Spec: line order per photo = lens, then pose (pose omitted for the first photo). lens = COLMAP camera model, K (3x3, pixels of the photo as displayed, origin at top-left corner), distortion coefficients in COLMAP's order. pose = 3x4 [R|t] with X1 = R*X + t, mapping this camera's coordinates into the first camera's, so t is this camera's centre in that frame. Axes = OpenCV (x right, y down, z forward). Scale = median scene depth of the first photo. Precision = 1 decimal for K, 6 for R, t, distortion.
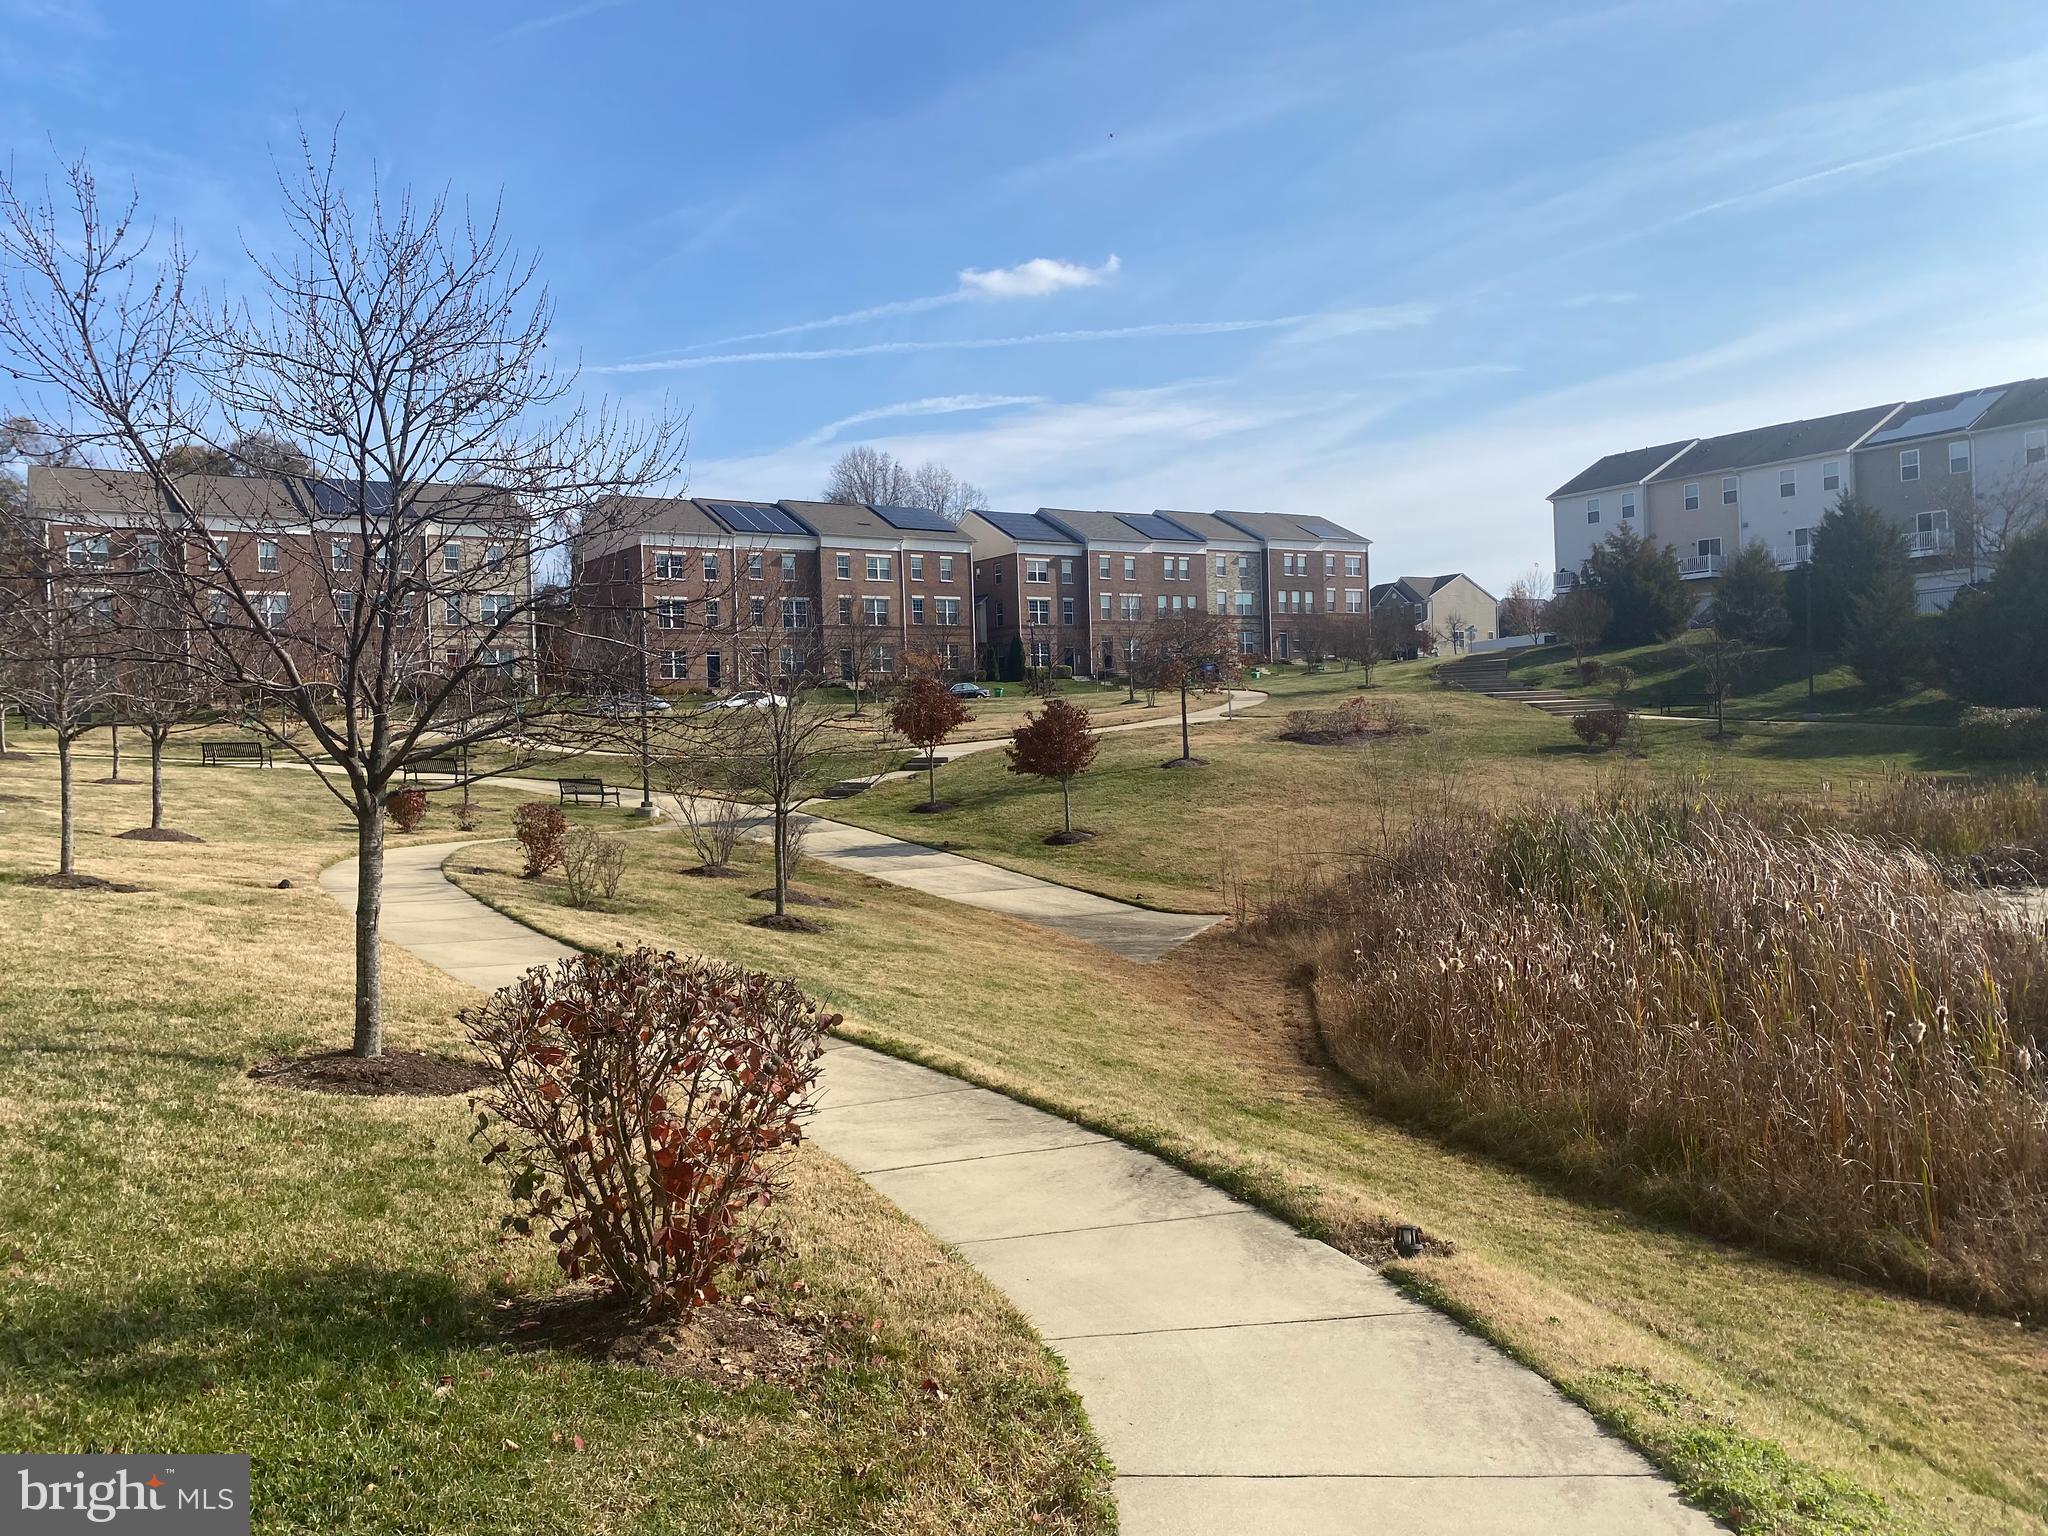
lens RADIAL K [[1534.8, 0, 1025.7], [0, 1534.8, 756.4], [0, 0, 1]] dist [0.125877, -0.249603]
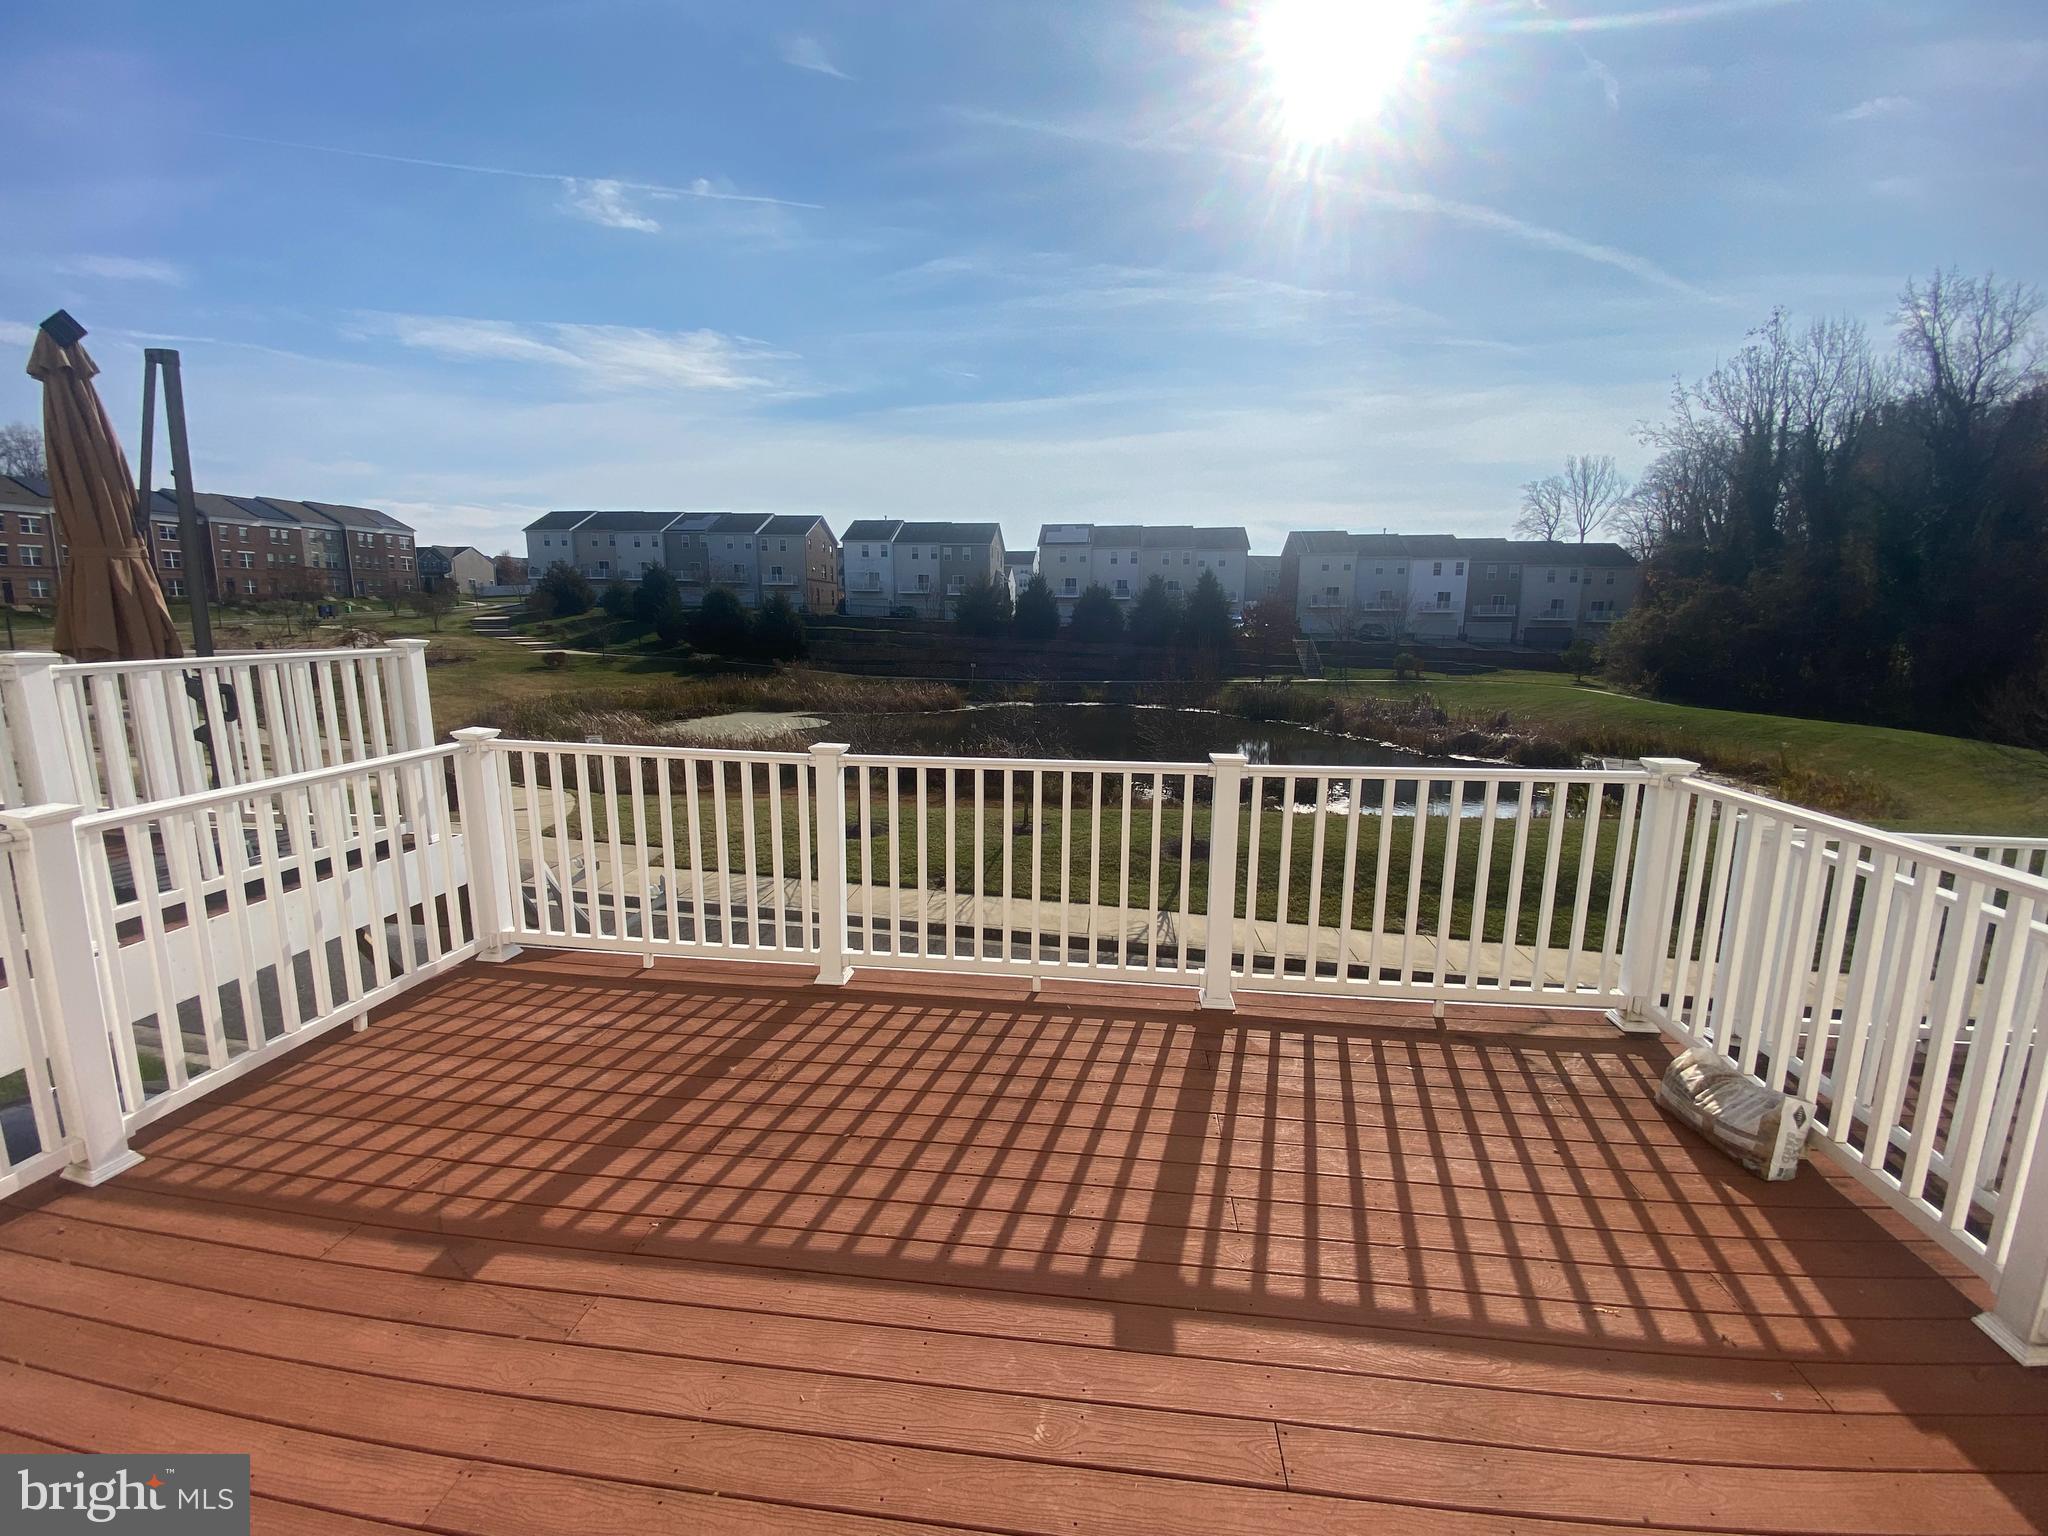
lens RADIAL K [[836.1, 0, 1024.0], [0, 836.1, 768.0], [0, 0, 1]] dist [0.013879, -0.017791]
pose [[0.657561, -0.093912, 0.747525, -0.071441], [-0.021516, 0.989455, 0.143233, -0.024522], [-0.753094, -0.110268, 0.648607, -0.208696]]
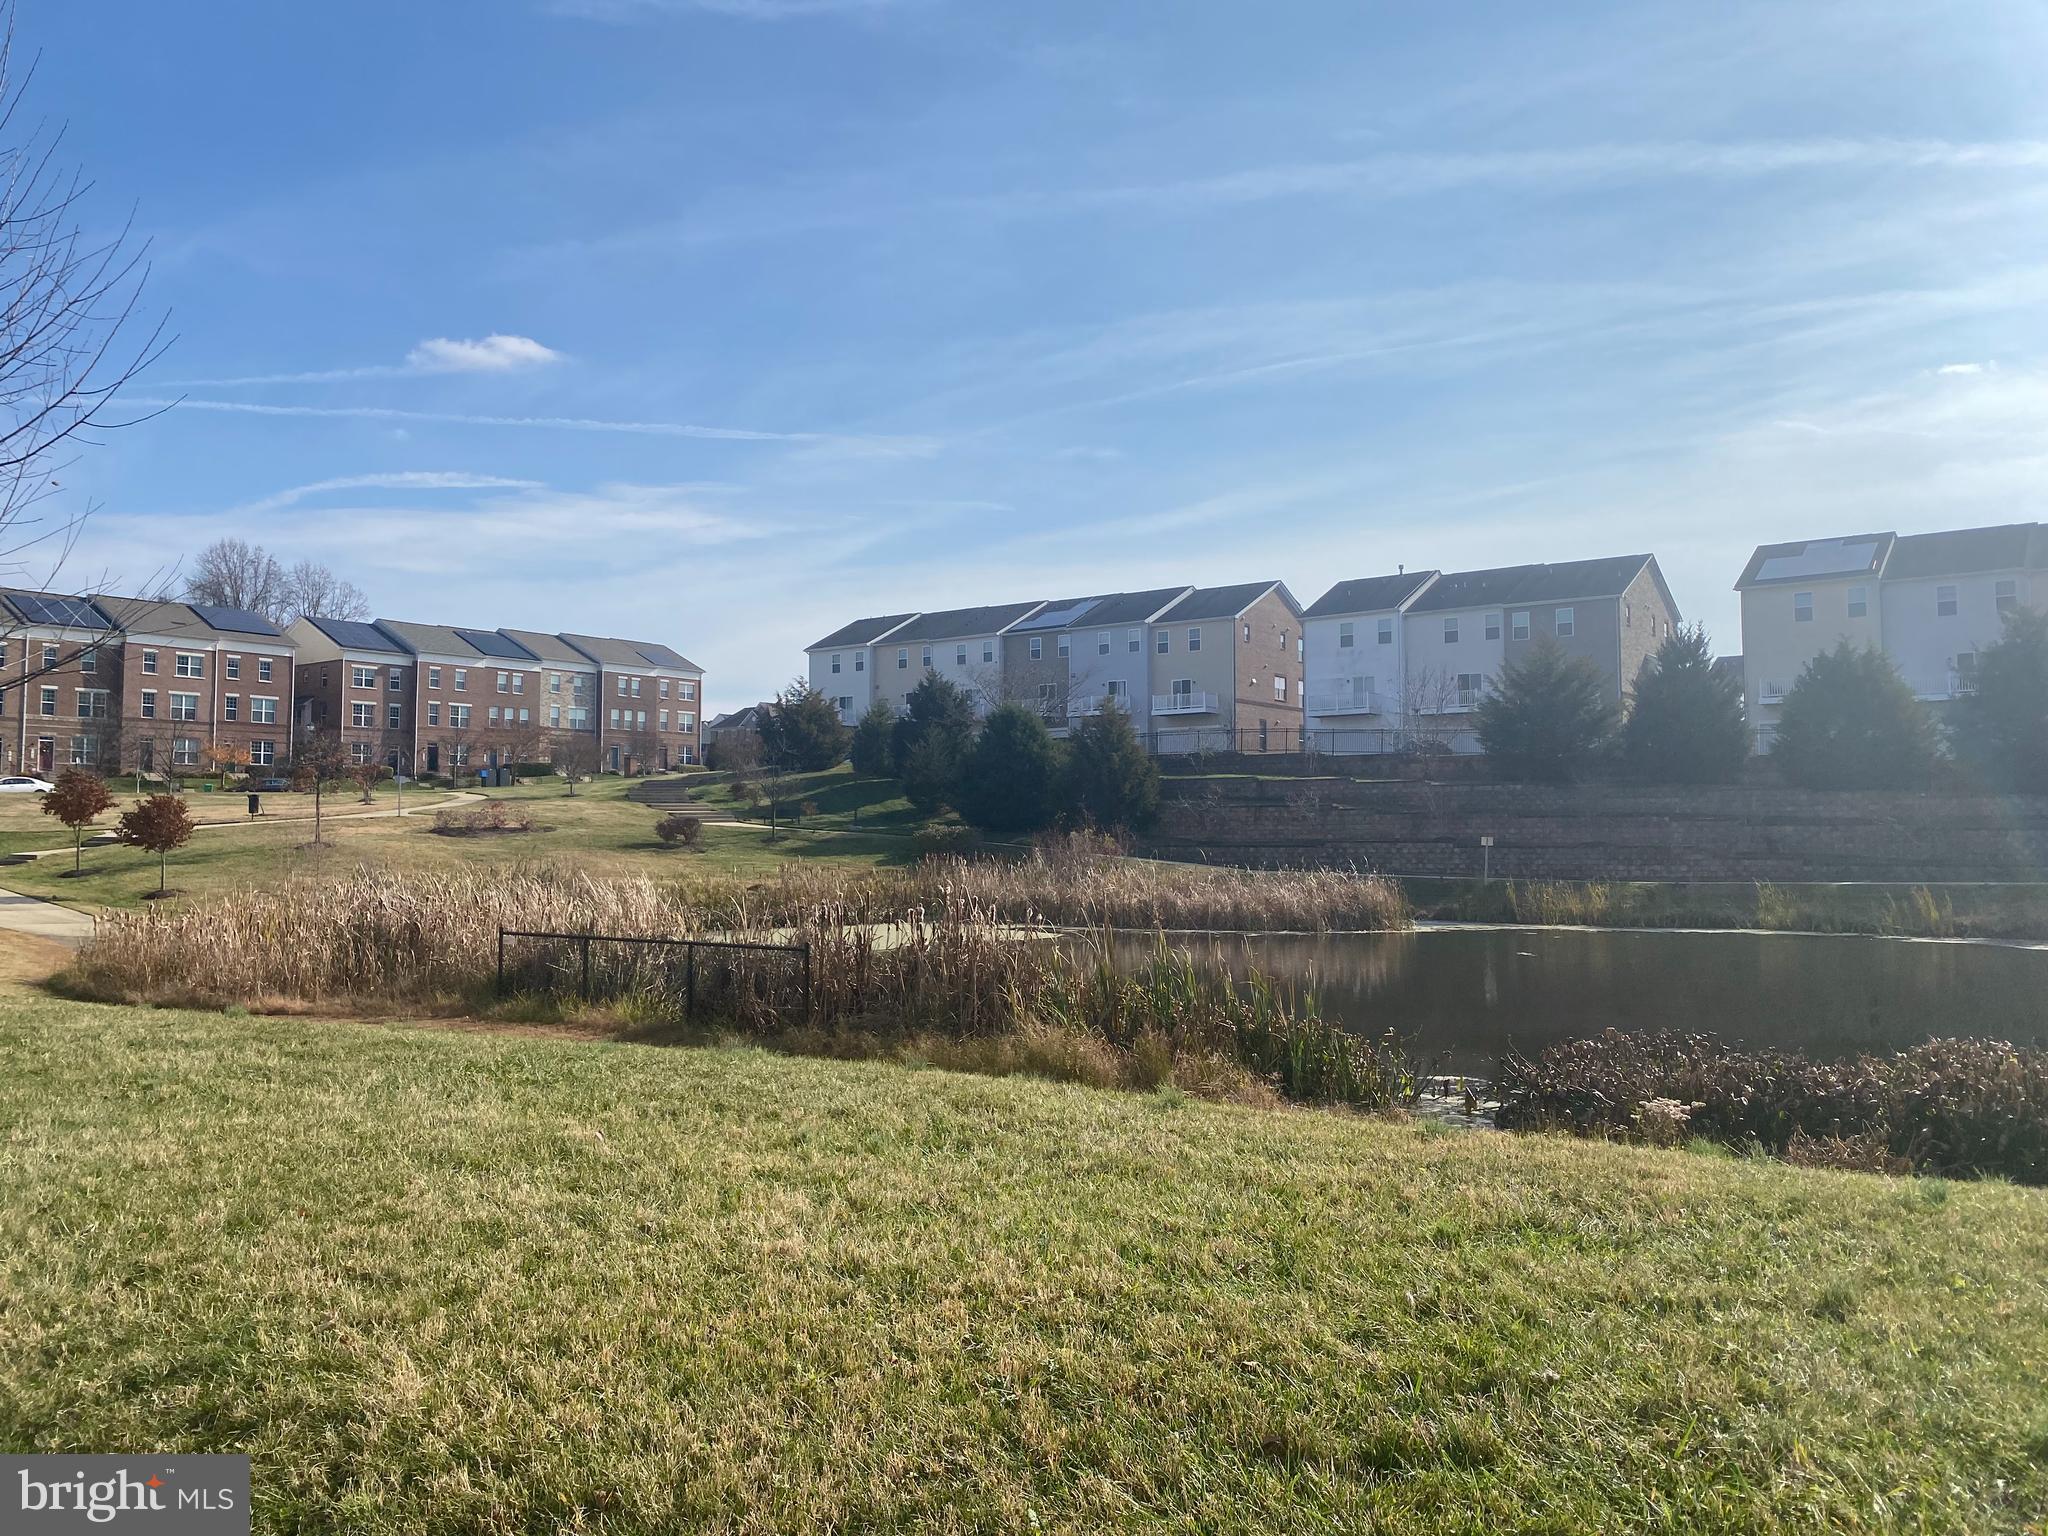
lens RADIAL K [[1534.8, 0, 1025.7], [0, 1534.8, 756.4], [0, 0, 1]] dist [0.125877, -0.249603]
pose [[0.945417, 0.049561, 0.322072, 0.096448], [-0.026273, 0.996742, -0.076258, 0.005107], [-0.324802, 0.063634, 0.943639, -0.170049]]
